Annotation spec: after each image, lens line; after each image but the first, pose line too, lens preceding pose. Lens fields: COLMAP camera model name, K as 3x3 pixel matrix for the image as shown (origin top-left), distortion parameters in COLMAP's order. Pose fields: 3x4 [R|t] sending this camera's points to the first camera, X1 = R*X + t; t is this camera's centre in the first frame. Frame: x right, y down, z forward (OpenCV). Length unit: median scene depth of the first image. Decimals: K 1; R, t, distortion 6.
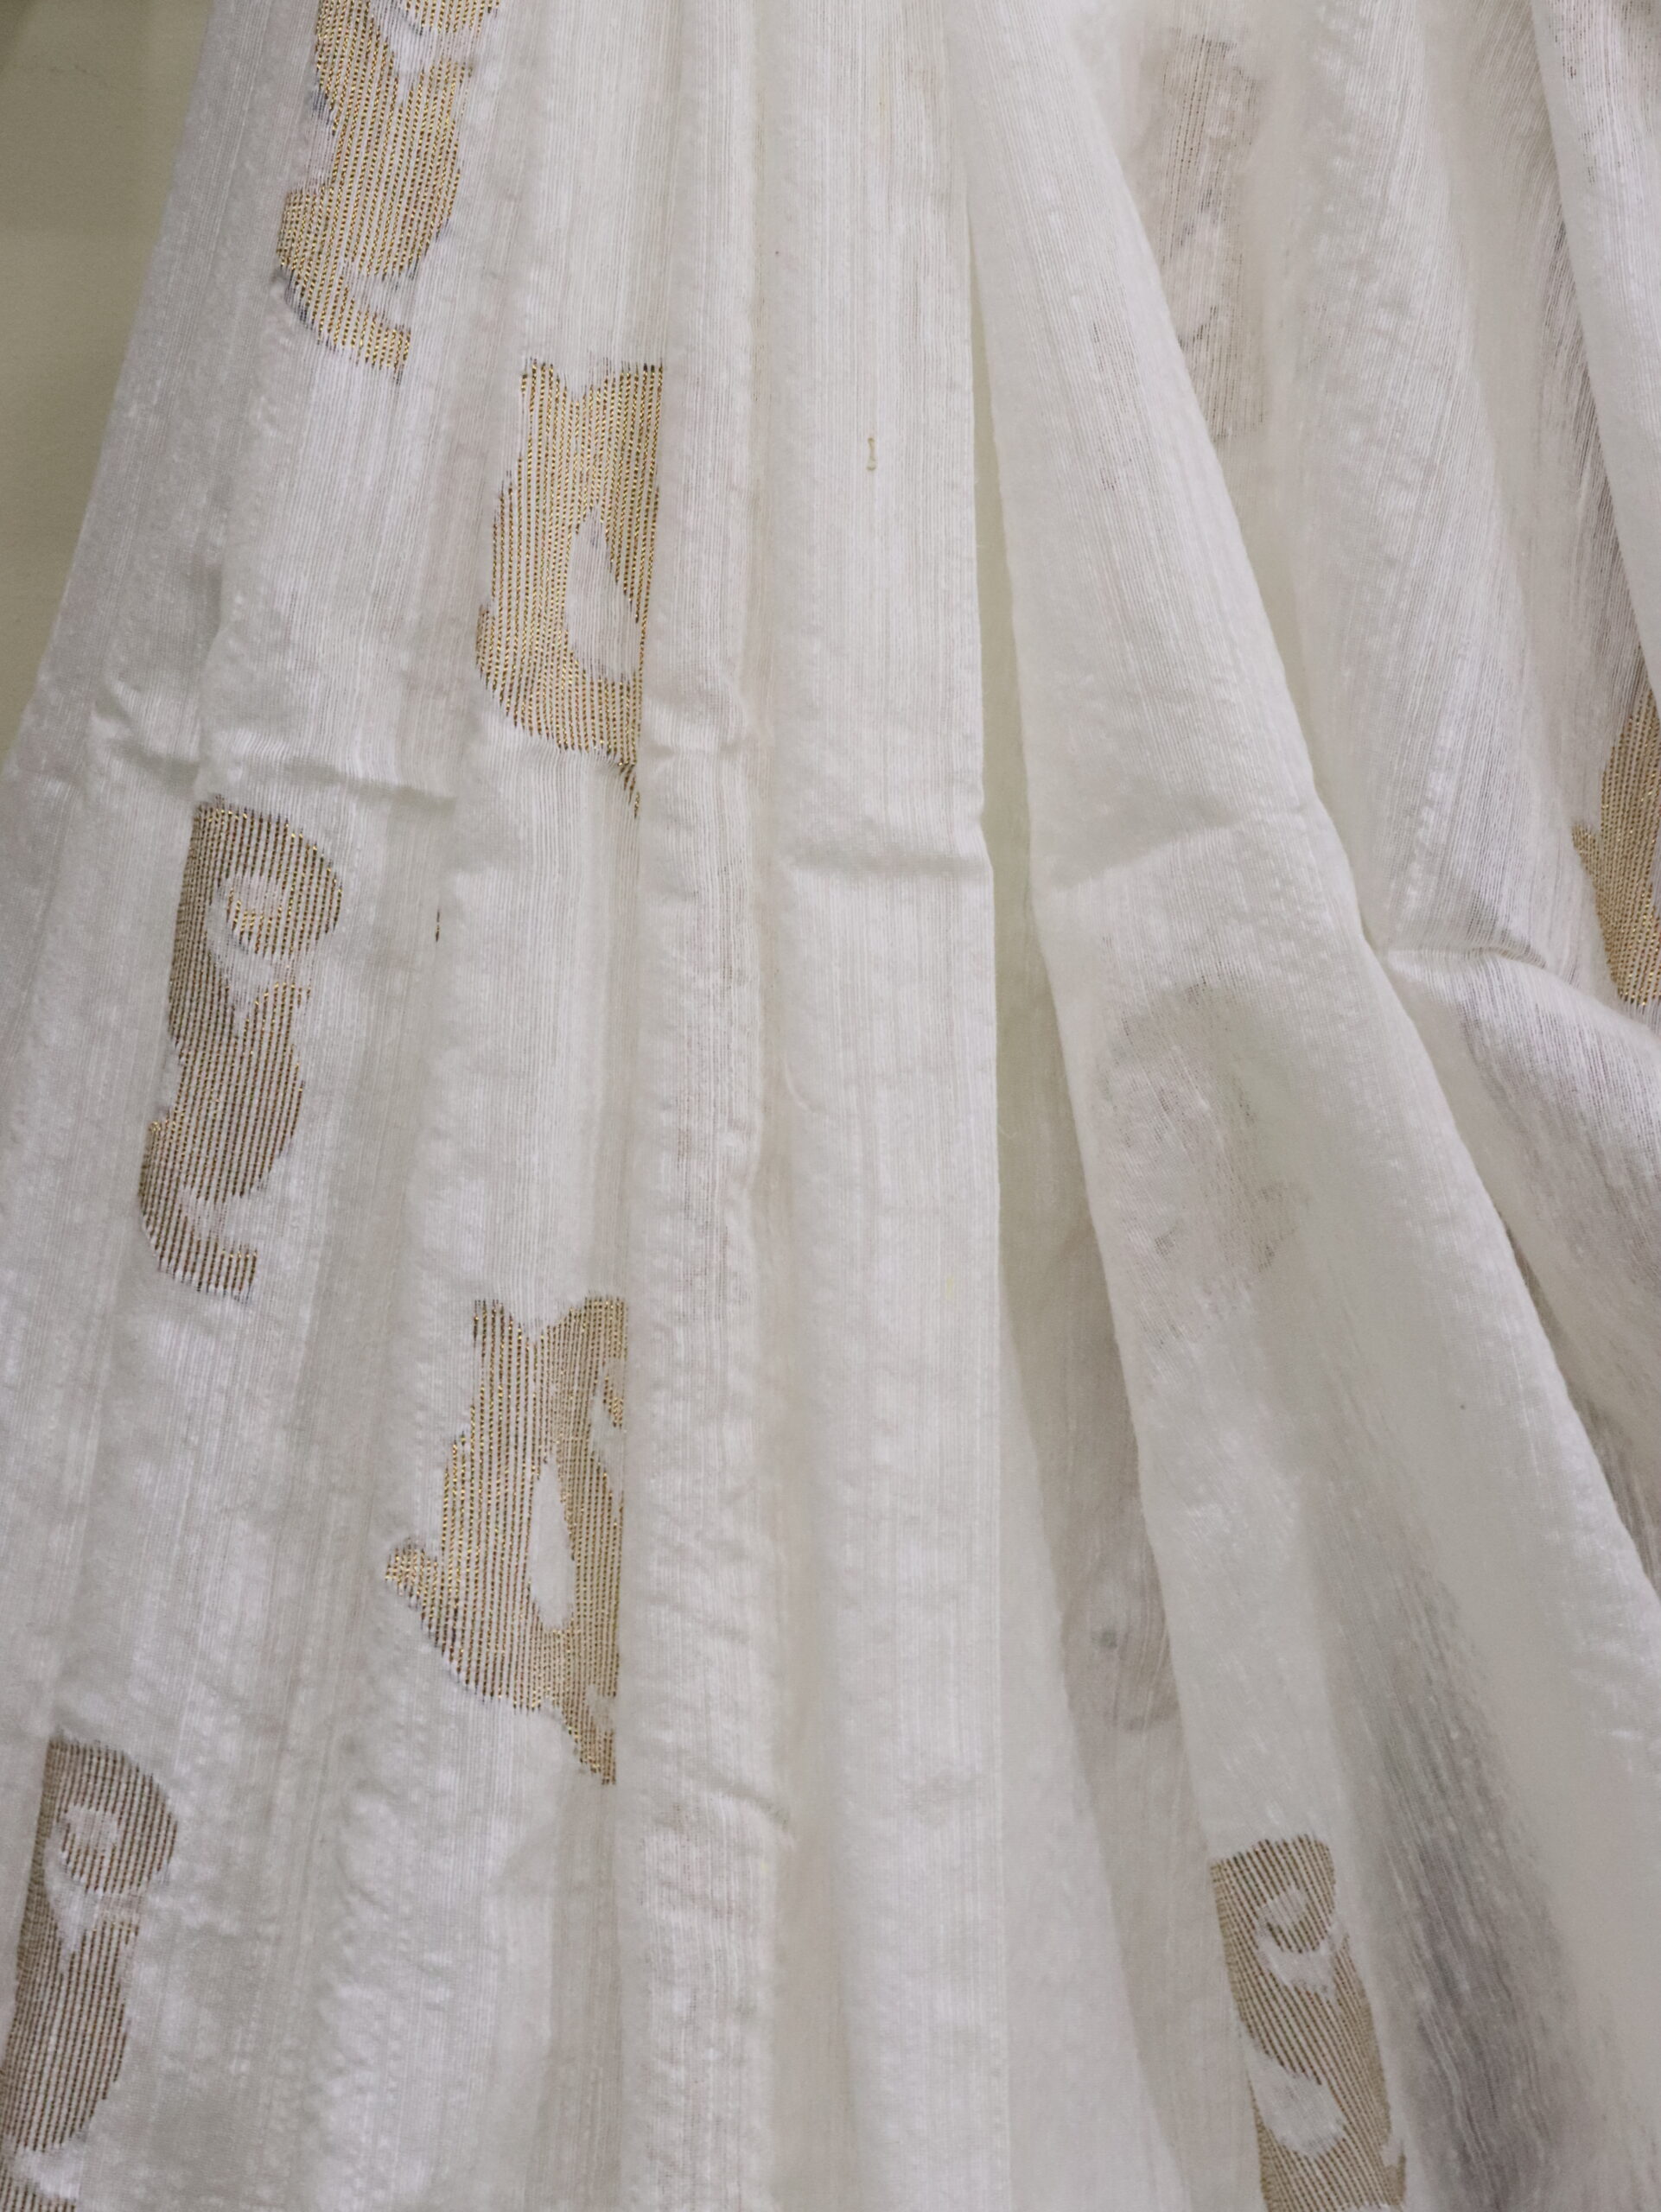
lens RADIAL K [[5444.0, 0, 828.9], [0, 5444.0, 1108.8], [0, 0, 1]] dist [0.321717, 0.000000]
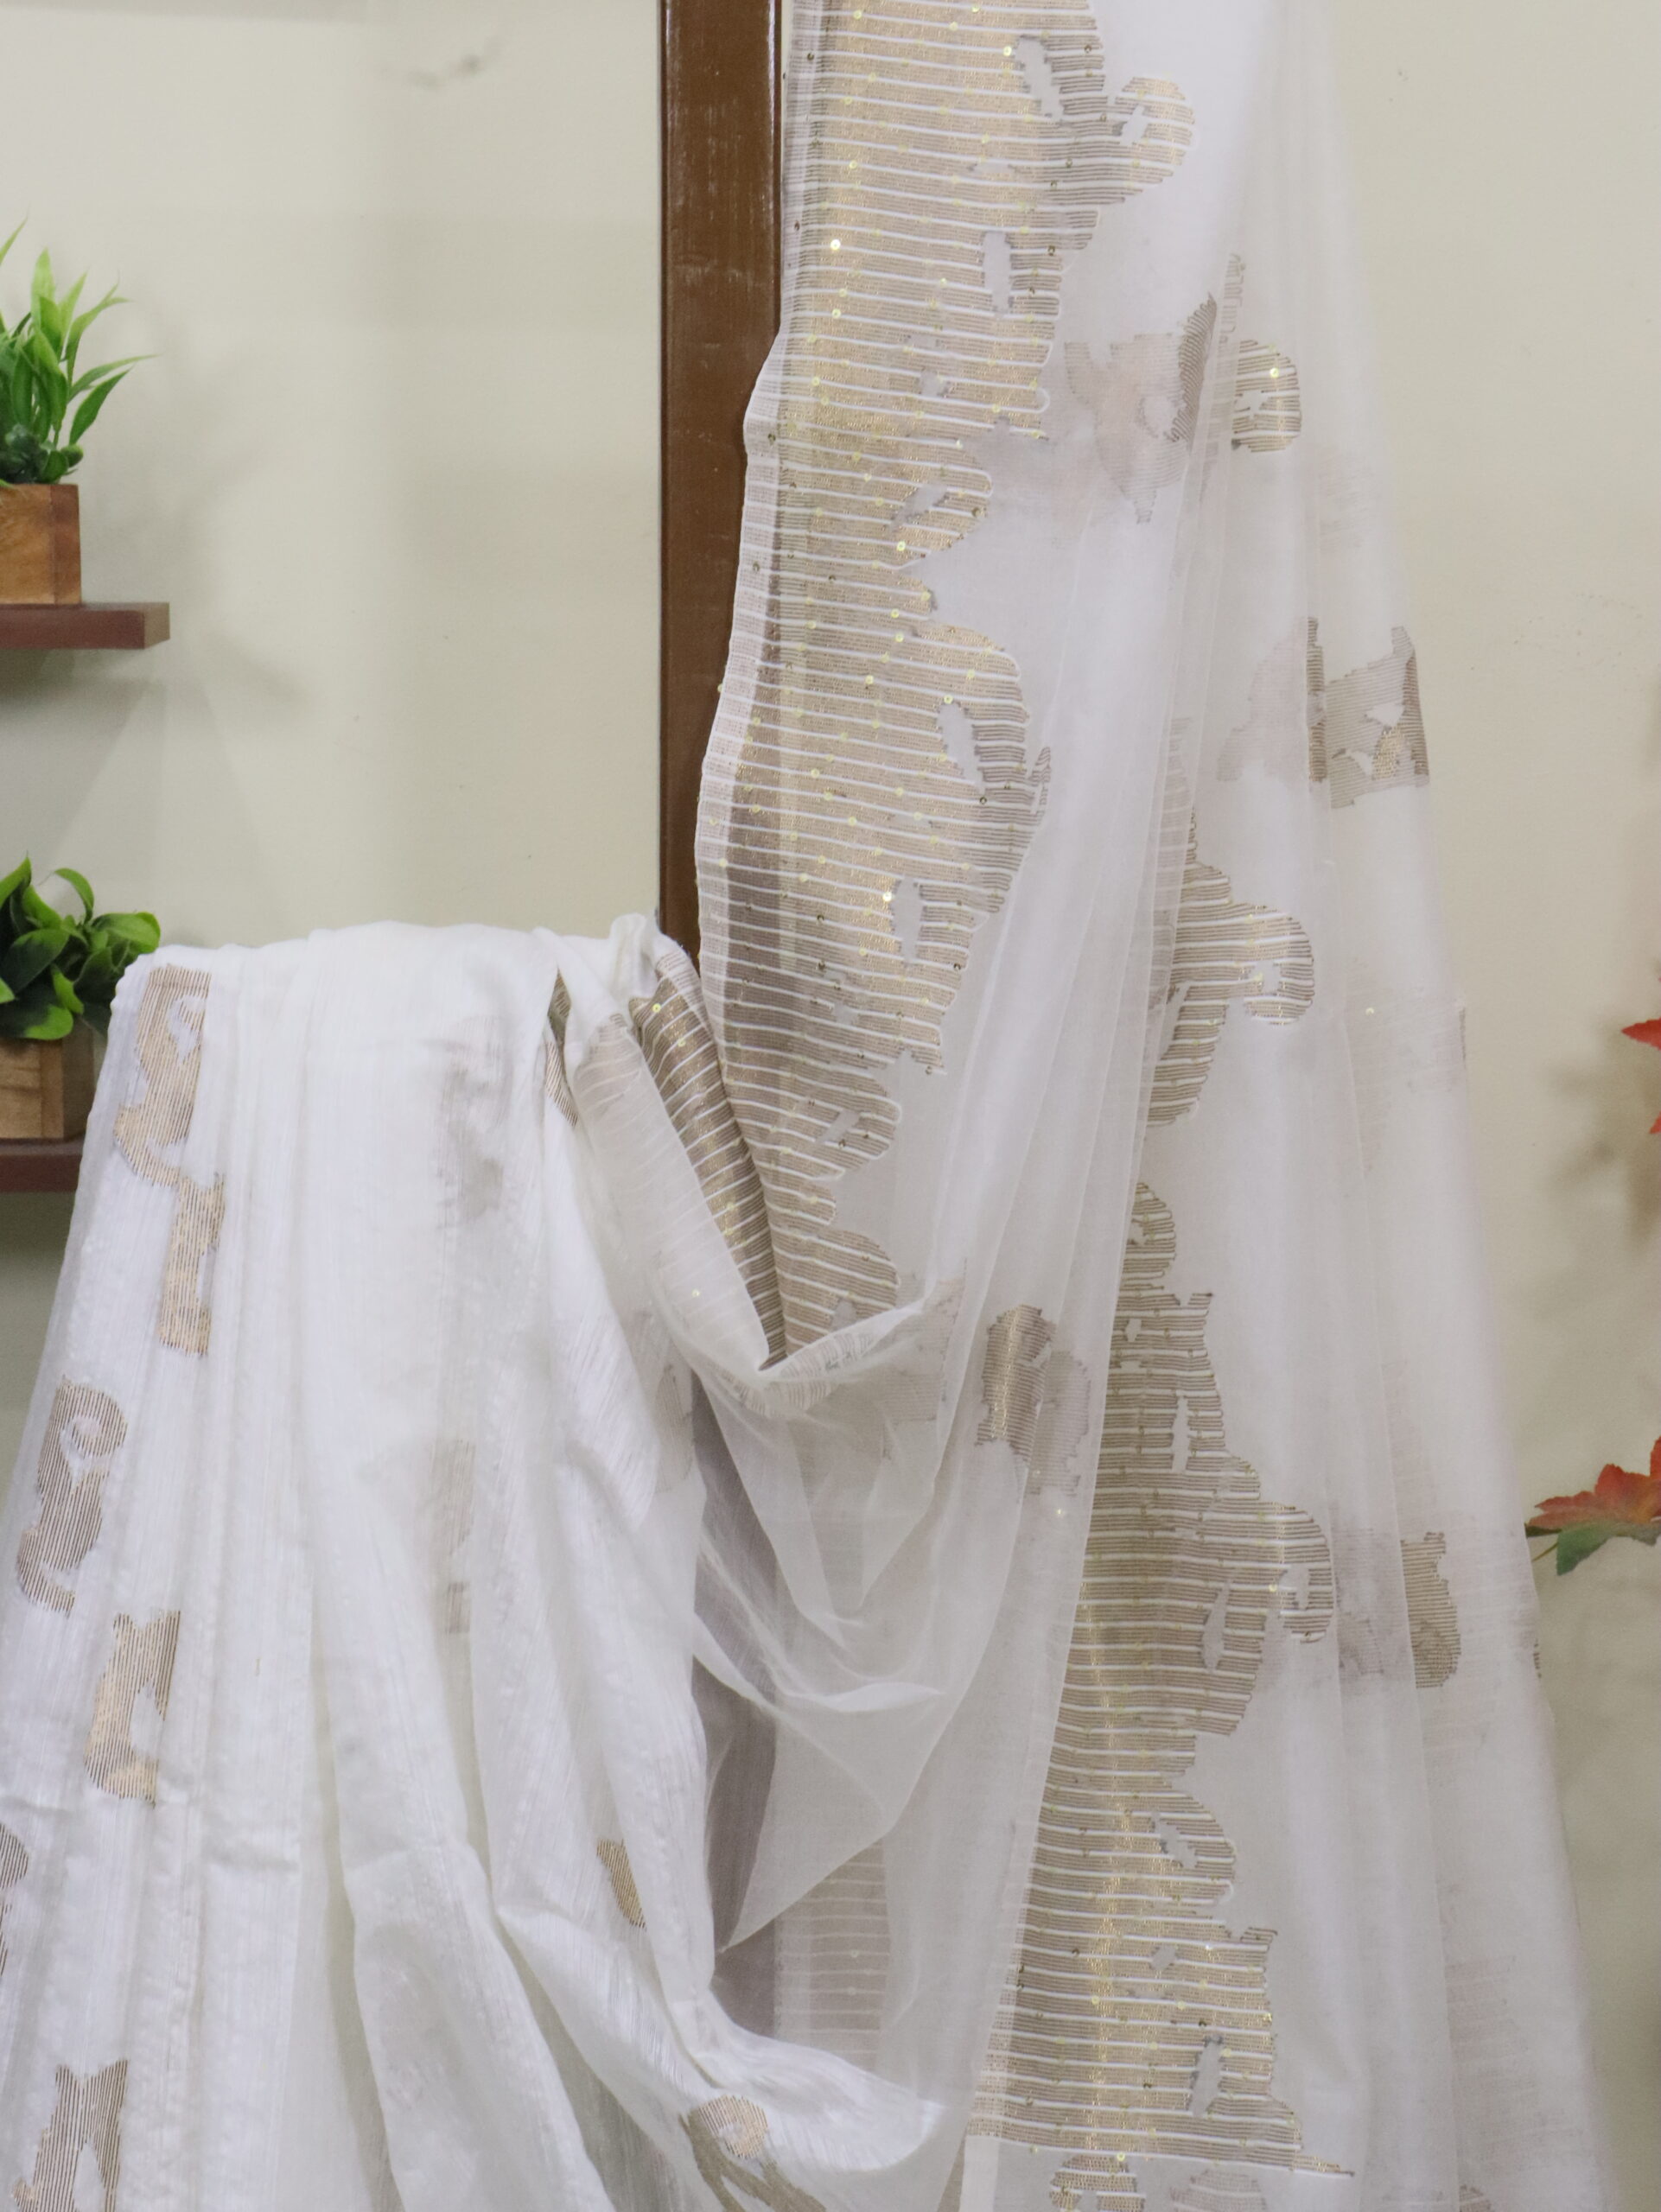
lens RADIAL K [[5444.0, 0, 836.1], [0, 5444.0, 1104.0], [0, 0, 1]] dist [0.321717, 0.000000]
pose [[0.971036, 0.012323, -0.238616, 0.741358], [-0.020238, 0.999322, -0.030750, -0.279628], [0.238076, 0.034688, 0.970627, -1.048284]]
